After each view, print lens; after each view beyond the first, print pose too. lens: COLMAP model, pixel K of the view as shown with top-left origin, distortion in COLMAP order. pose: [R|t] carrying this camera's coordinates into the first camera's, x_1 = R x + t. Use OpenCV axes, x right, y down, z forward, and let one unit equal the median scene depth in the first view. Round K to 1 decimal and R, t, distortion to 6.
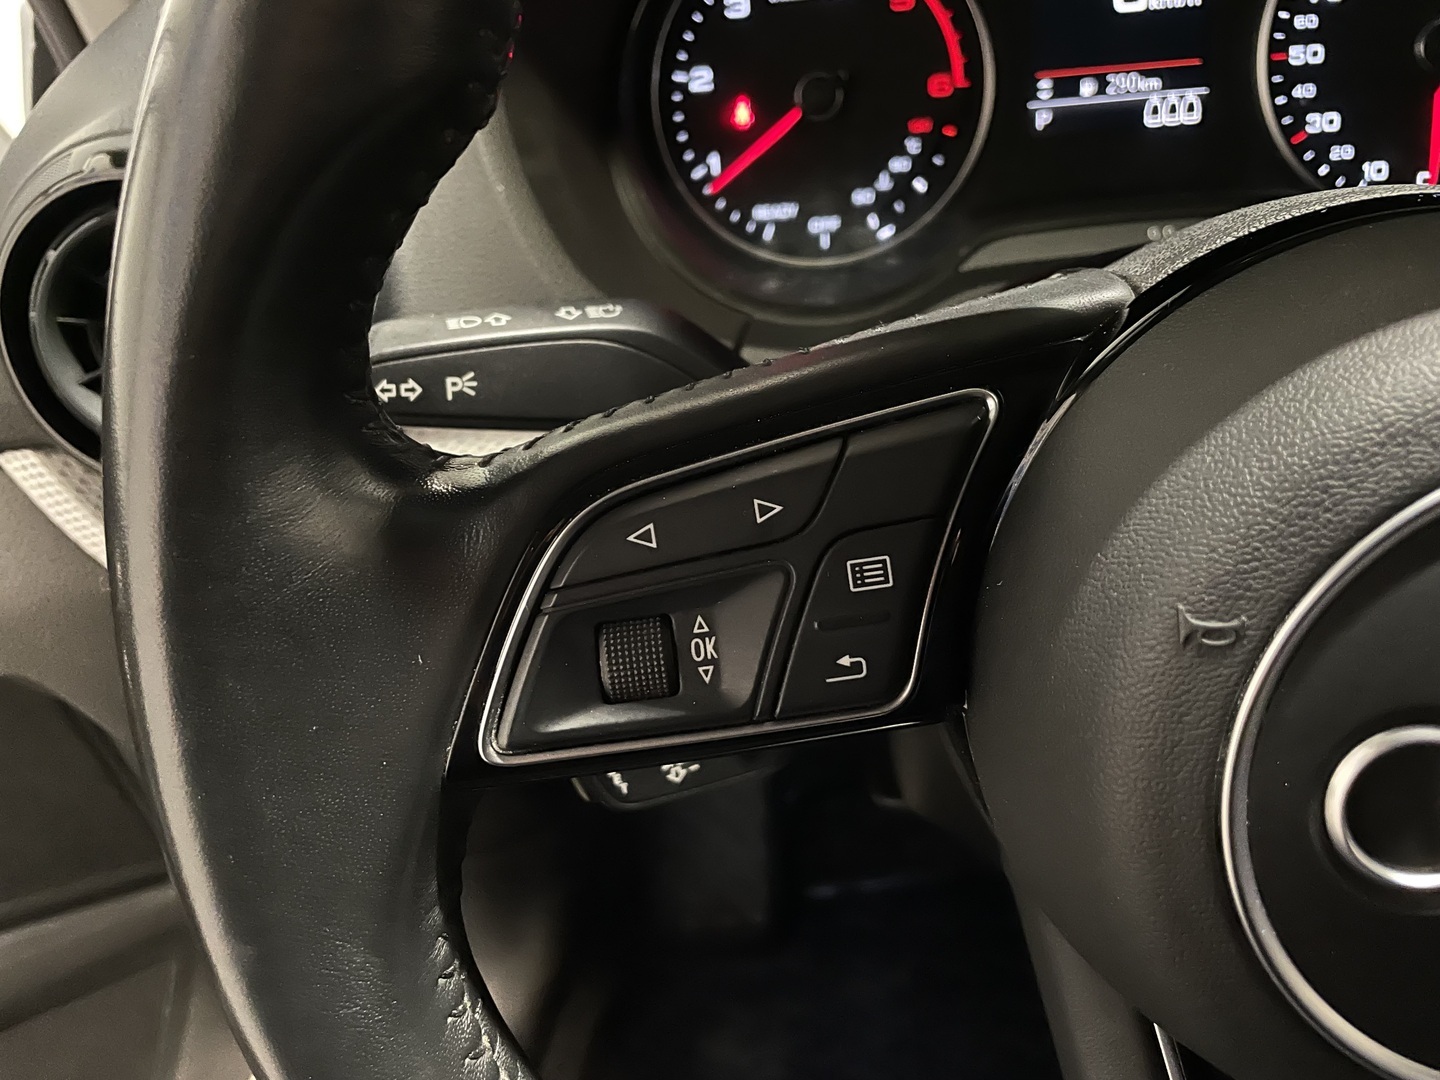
lens RADIAL K [[1225.6, 0, 720.0], [0, 1225.6, 540.0], [0, 0, 1]] dist [0.065147, -0.123144]
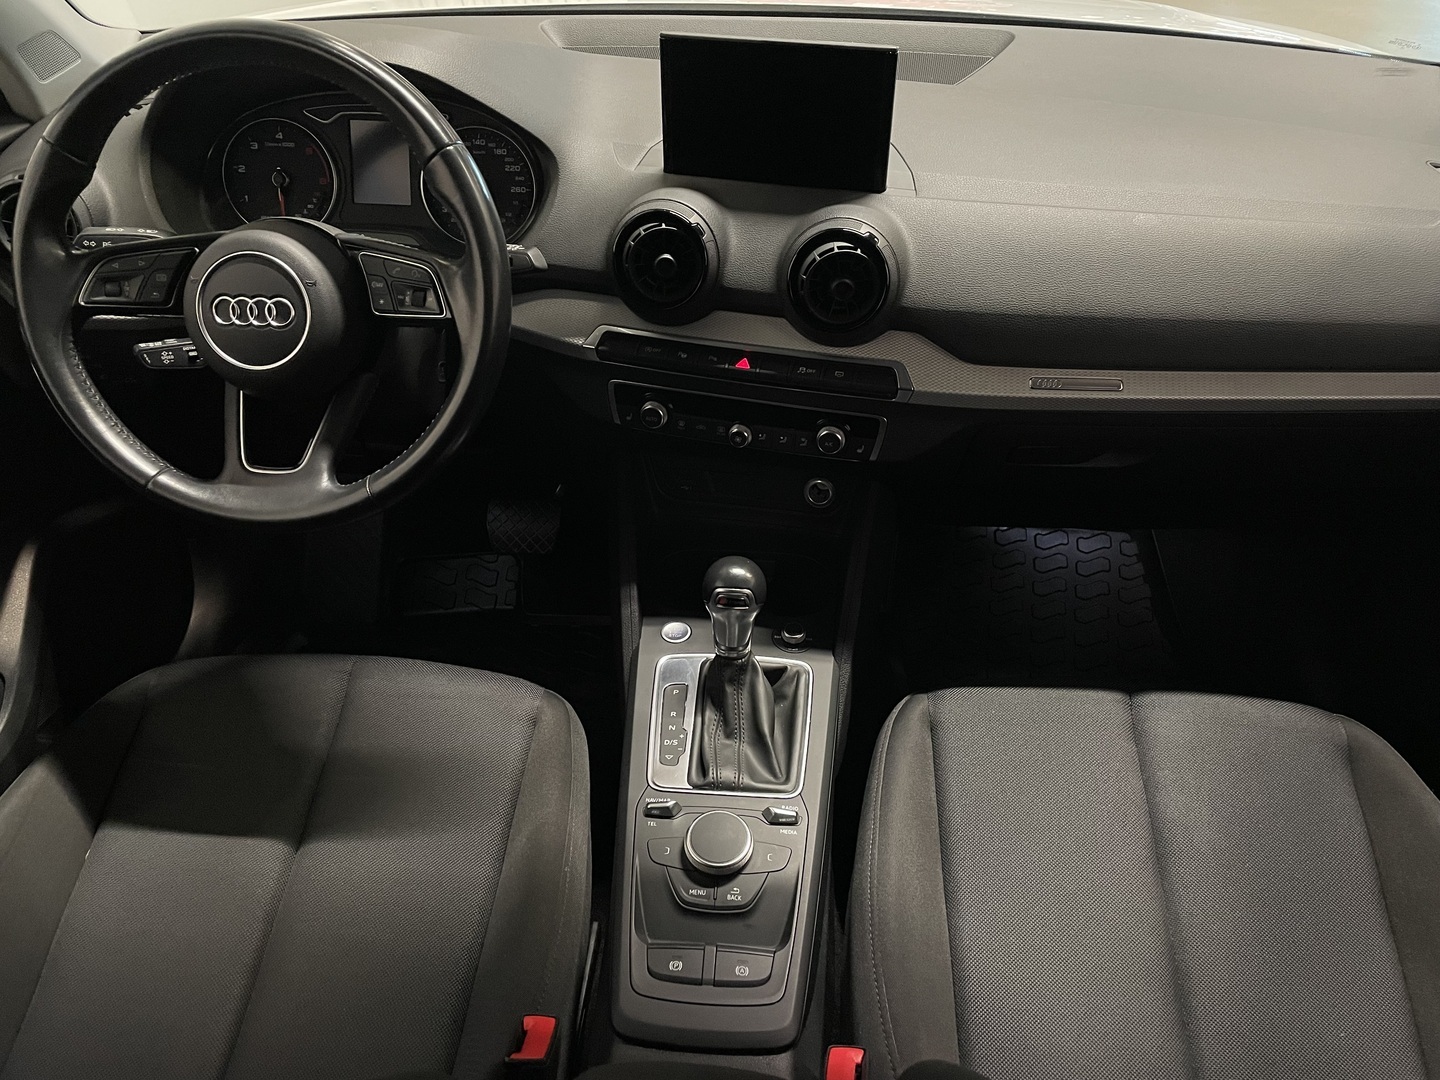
lens RADIAL K [[982.2, 0, 716.9], [0, 982.2, 562.6], [0, 0, 1]] dist [-0.044142, 0.000970]
pose [[0.983940, 0.074533, 0.162194, 0.811672], [-0.081085, 0.996122, 0.034150, 0.391957], [-0.159019, -0.046753, 0.986168, -1.501747]]
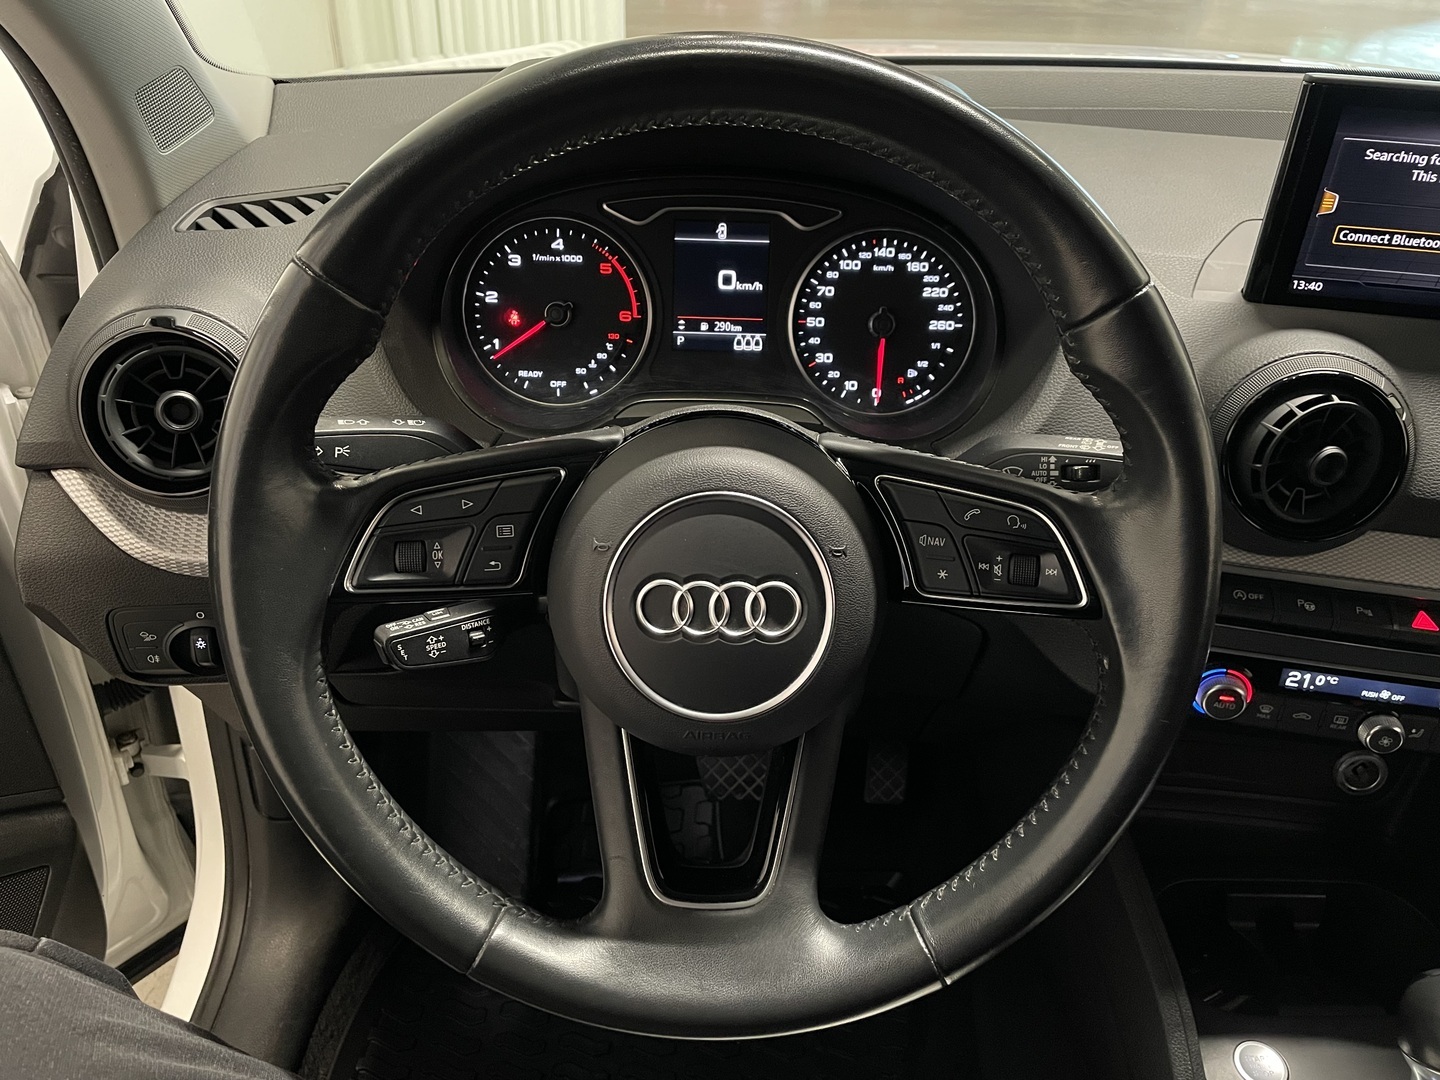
lens RADIAL K [[1125.4, 0, 726.8], [0, 1125.4, 529.0], [0, 0, 1]] dist [0.123006, -0.225098]
pose [[0.985324, 0.075358, 0.153160, 0.095849], [-0.060147, 0.993002, -0.101629, 0.105504], [-0.159747, 0.090925, 0.982962, -0.644967]]
